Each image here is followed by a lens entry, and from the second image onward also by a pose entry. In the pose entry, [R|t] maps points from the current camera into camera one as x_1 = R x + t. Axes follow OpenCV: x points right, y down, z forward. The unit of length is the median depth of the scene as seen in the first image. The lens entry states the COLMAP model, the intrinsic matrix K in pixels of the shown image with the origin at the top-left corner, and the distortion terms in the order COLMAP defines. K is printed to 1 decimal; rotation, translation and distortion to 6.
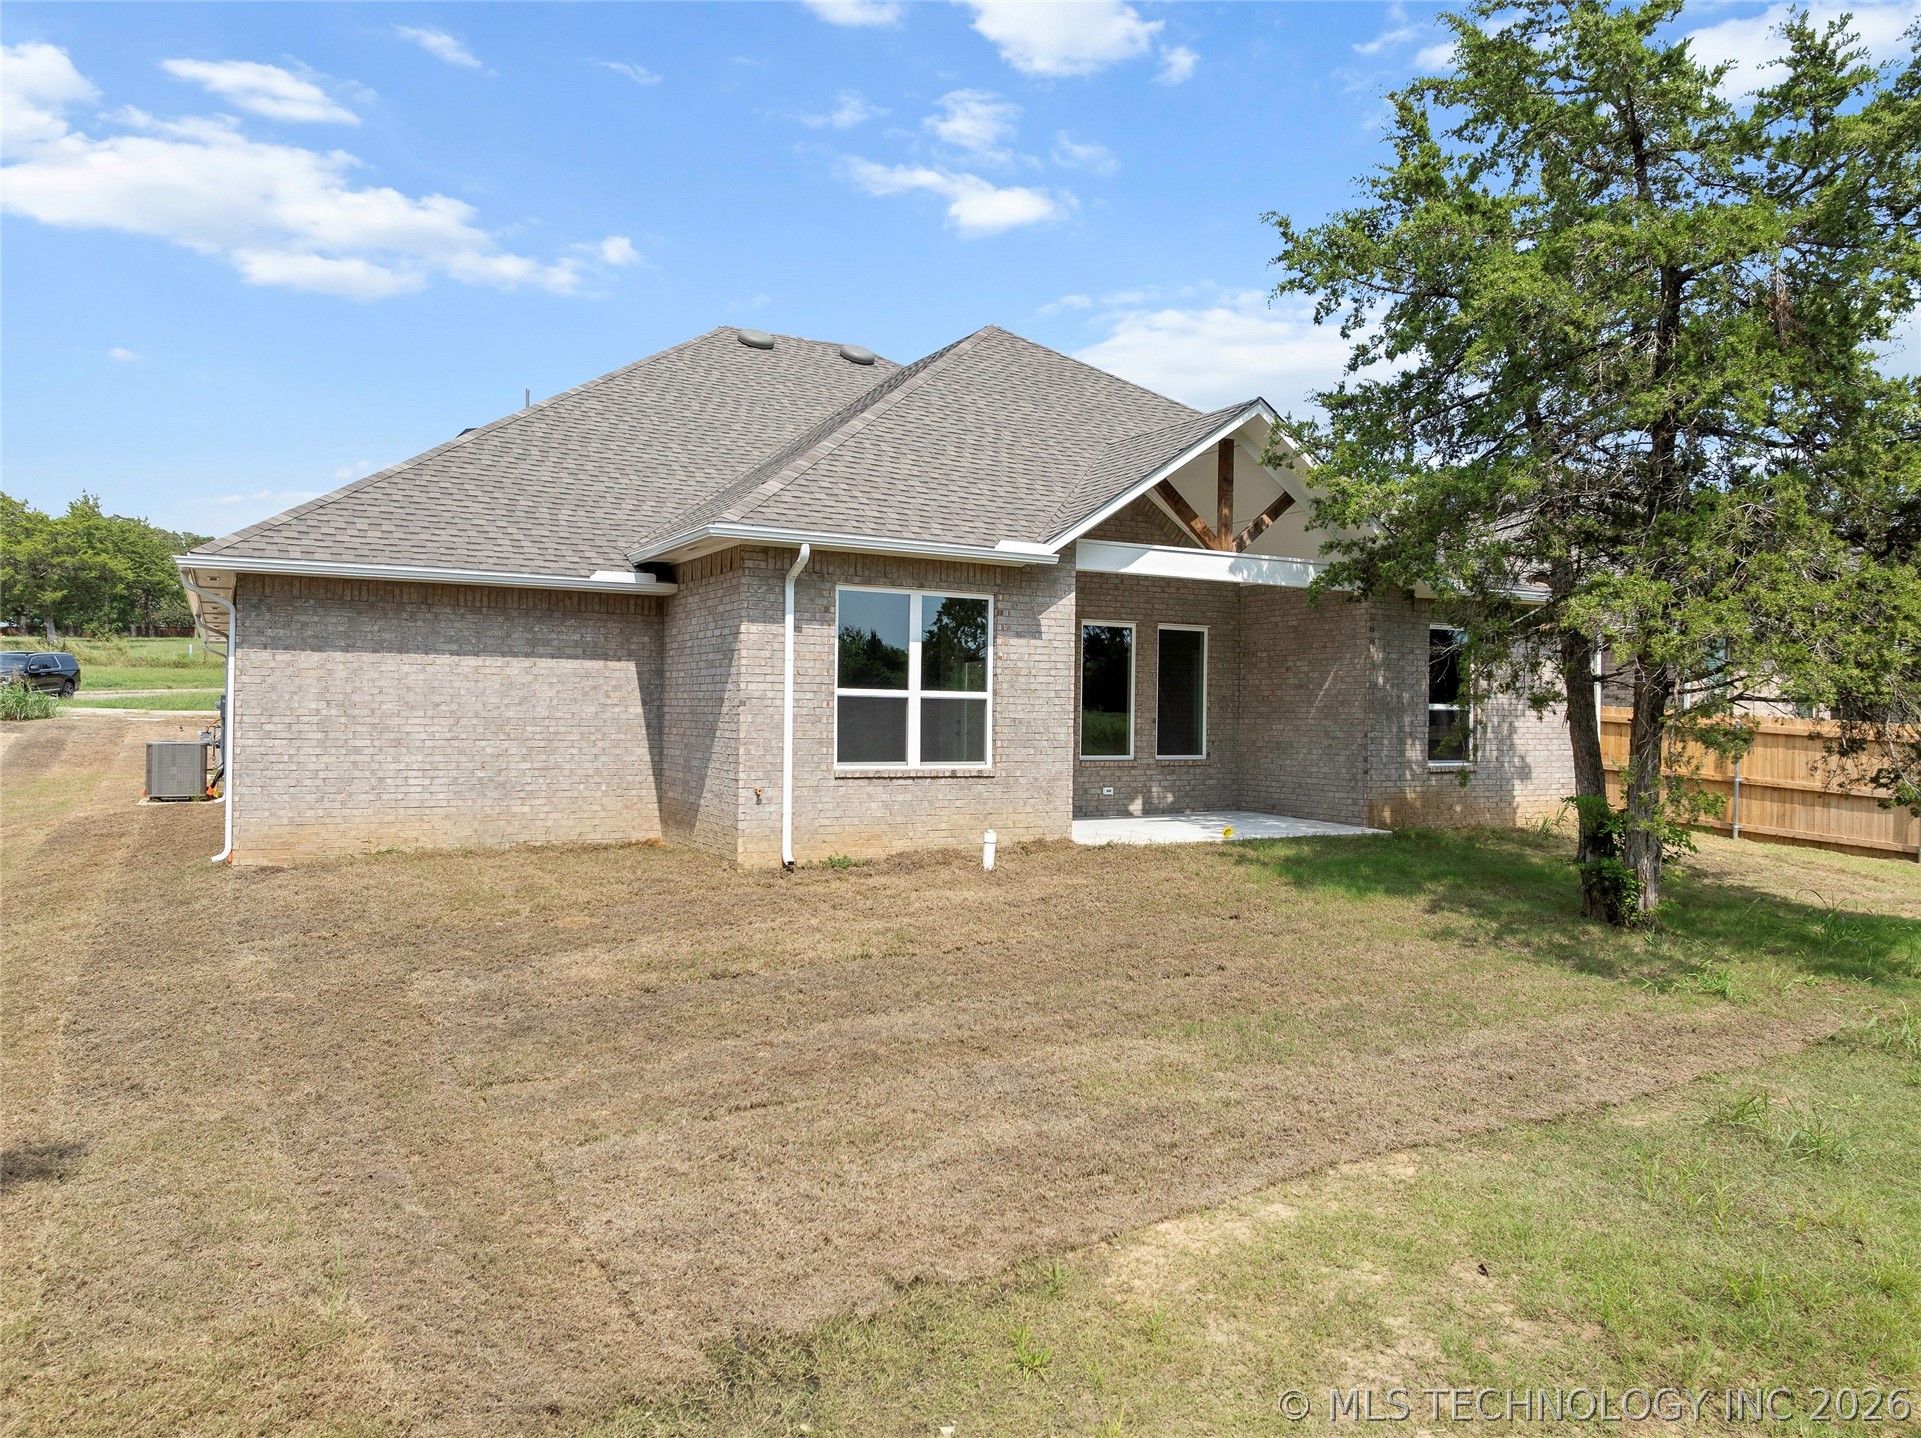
lens RADIAL K [[1368.2, 0, 957.7], [0, 1368.2, 728.0], [0, 0, 1]] dist [-0.036331, 0.003624]
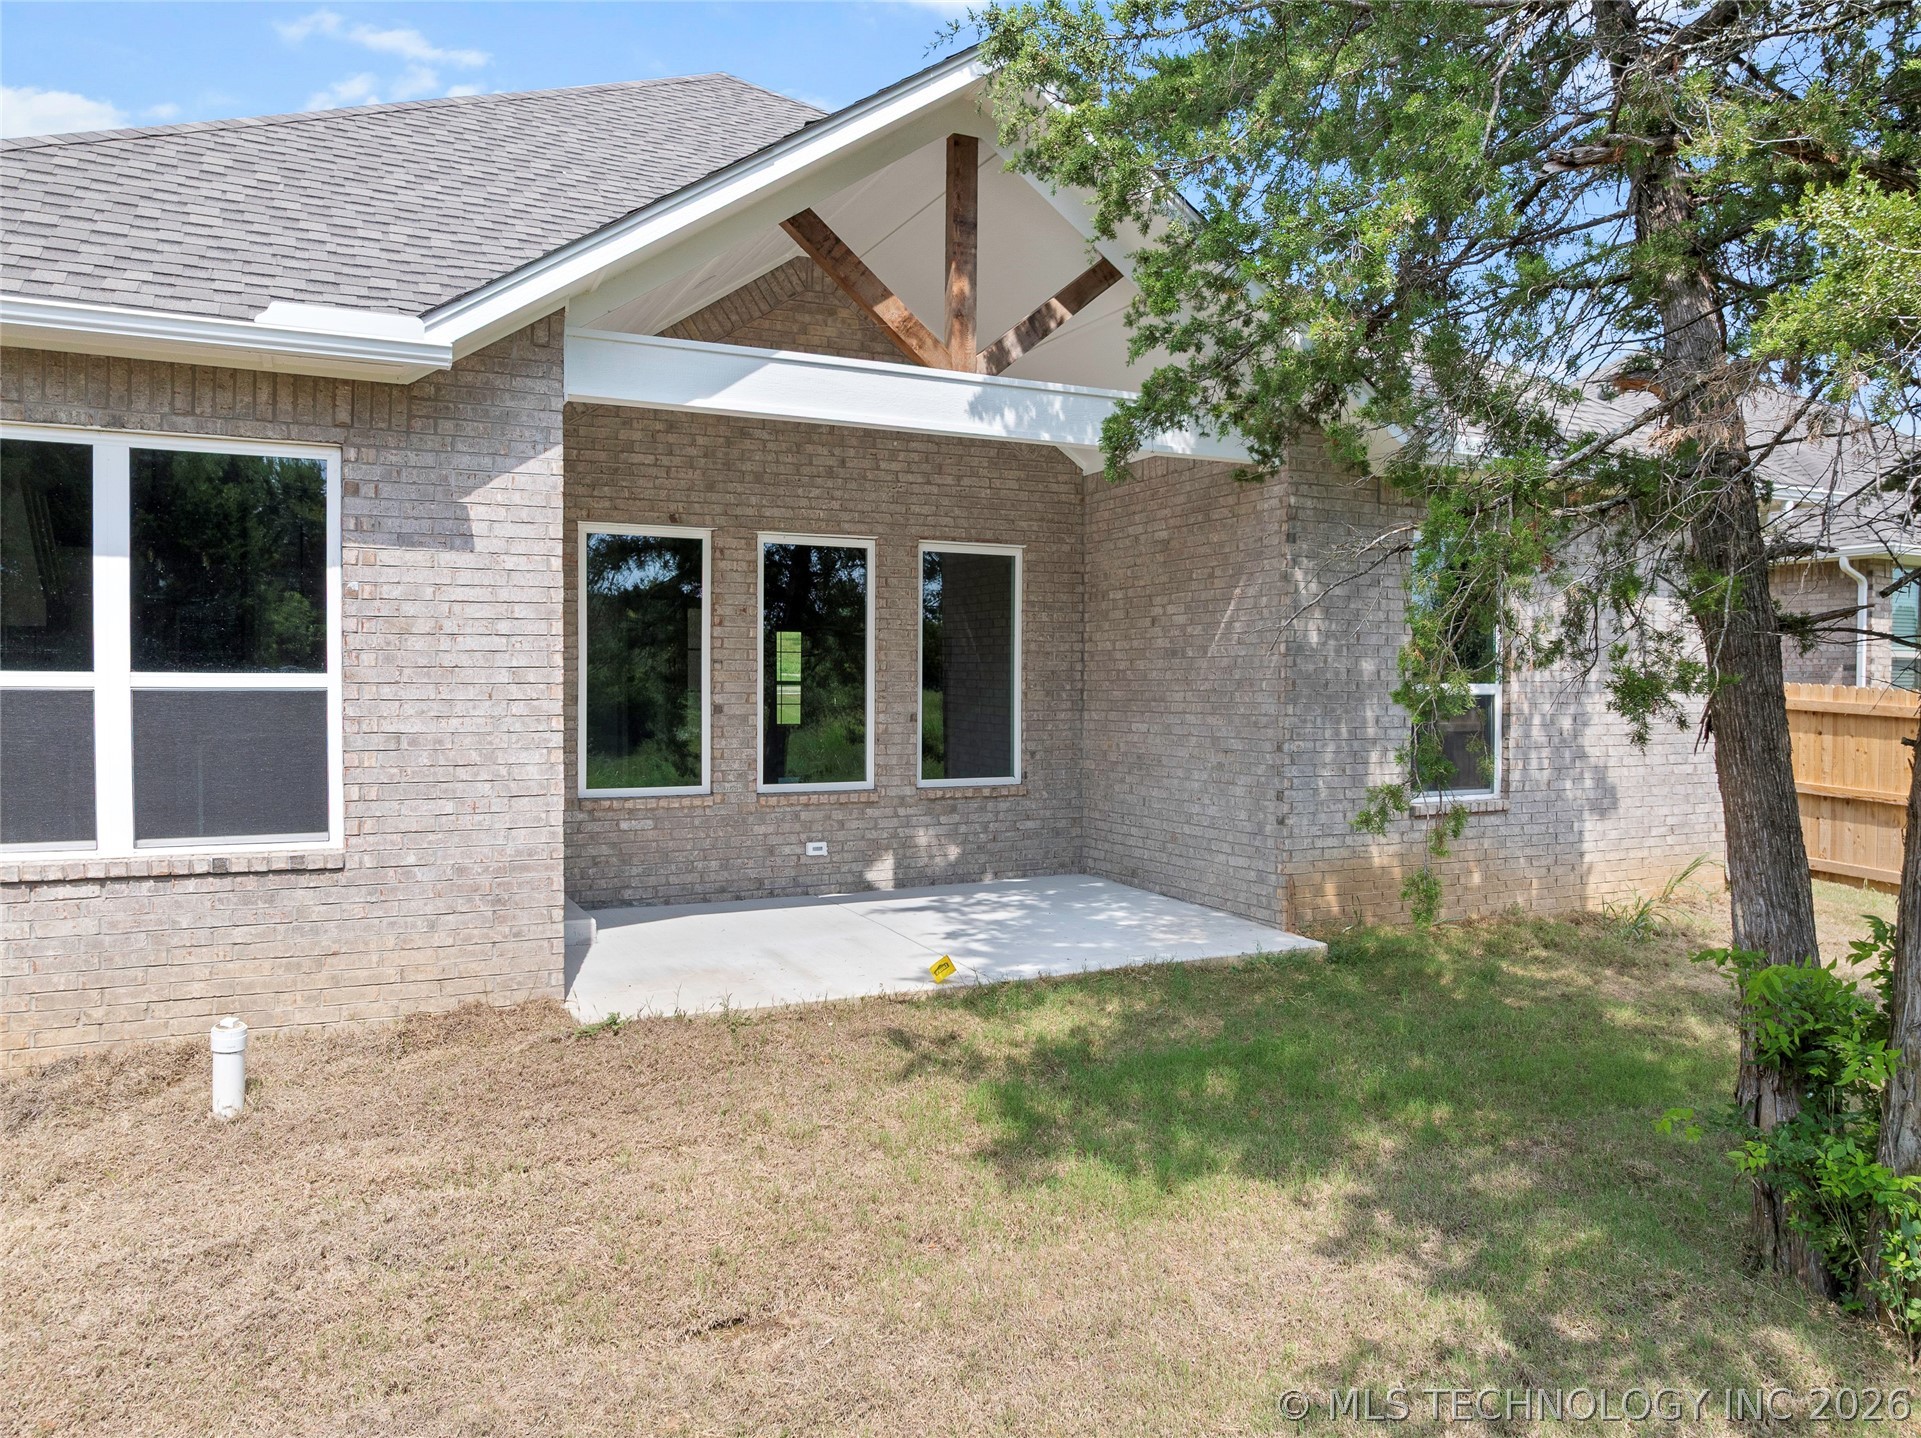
lens RADIAL K [[1368.2, 0, 966.1], [0, 1368.2, 721.0], [0, 0, 1]] dist [-0.036331, 0.003624]
pose [[0.998941, -0.007464, -0.045394, 0.234515], [0.008275, 0.999809, 0.017700, -0.016441], [0.045253, -0.018057, 0.998812, 0.557795]]
